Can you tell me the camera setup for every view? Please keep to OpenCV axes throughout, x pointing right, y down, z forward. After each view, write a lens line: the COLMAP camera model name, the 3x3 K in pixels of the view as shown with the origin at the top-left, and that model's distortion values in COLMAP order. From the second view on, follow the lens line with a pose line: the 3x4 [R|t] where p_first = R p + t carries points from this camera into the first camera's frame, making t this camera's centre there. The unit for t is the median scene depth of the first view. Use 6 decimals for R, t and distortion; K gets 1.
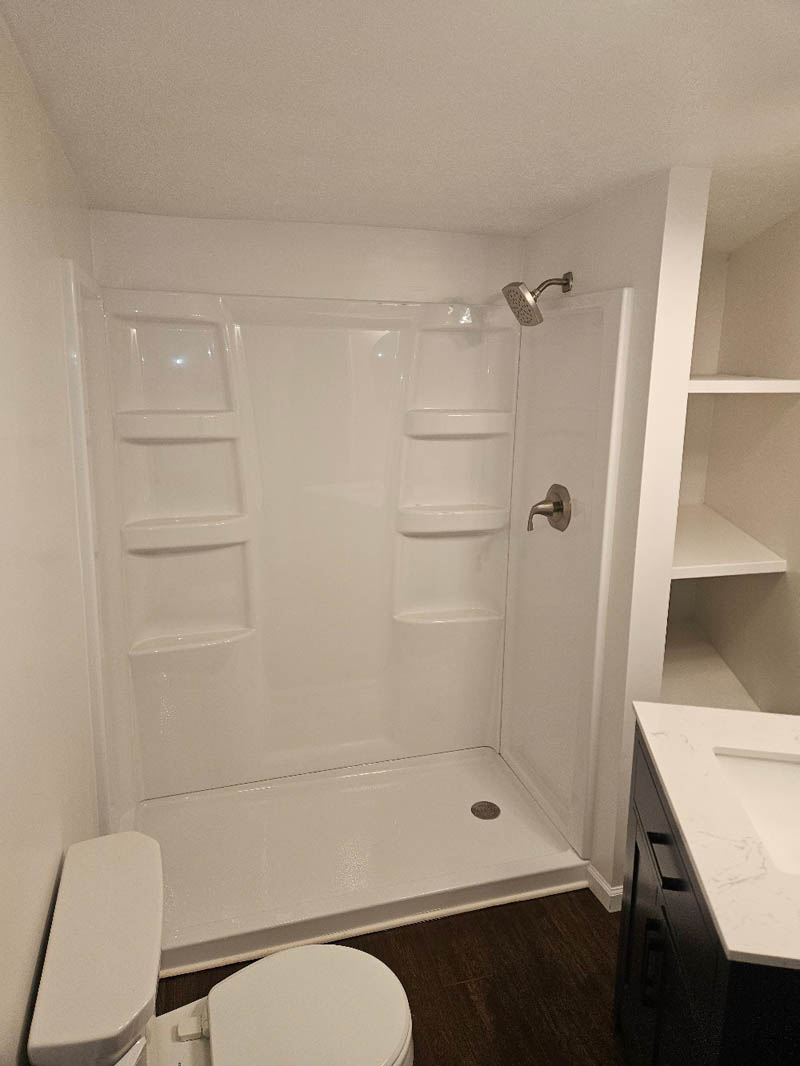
lens RADIAL K [[704.5, 0, 394.4], [0, 704.5, 523.5], [0, 0, 1]] dist [0.076013, -0.055200]
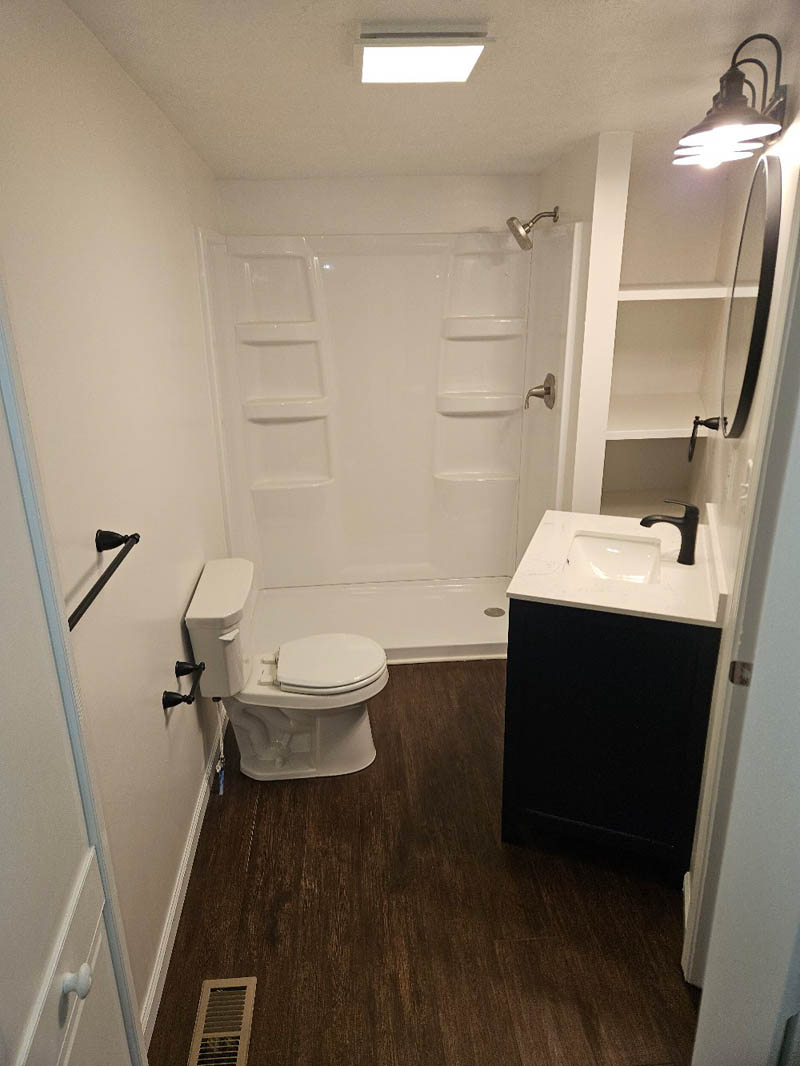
lens RADIAL K [[704.5, 0, 407.2], [0, 704.5, 537.2], [0, 0, 1]] dist [0.076013, -0.055200]
pose [[0.981045, 0.039489, -0.189711, 0.236403], [-0.013032, 0.990244, 0.138730, 0.069092], [0.193339, -0.133628, 0.971989, -0.399667]]
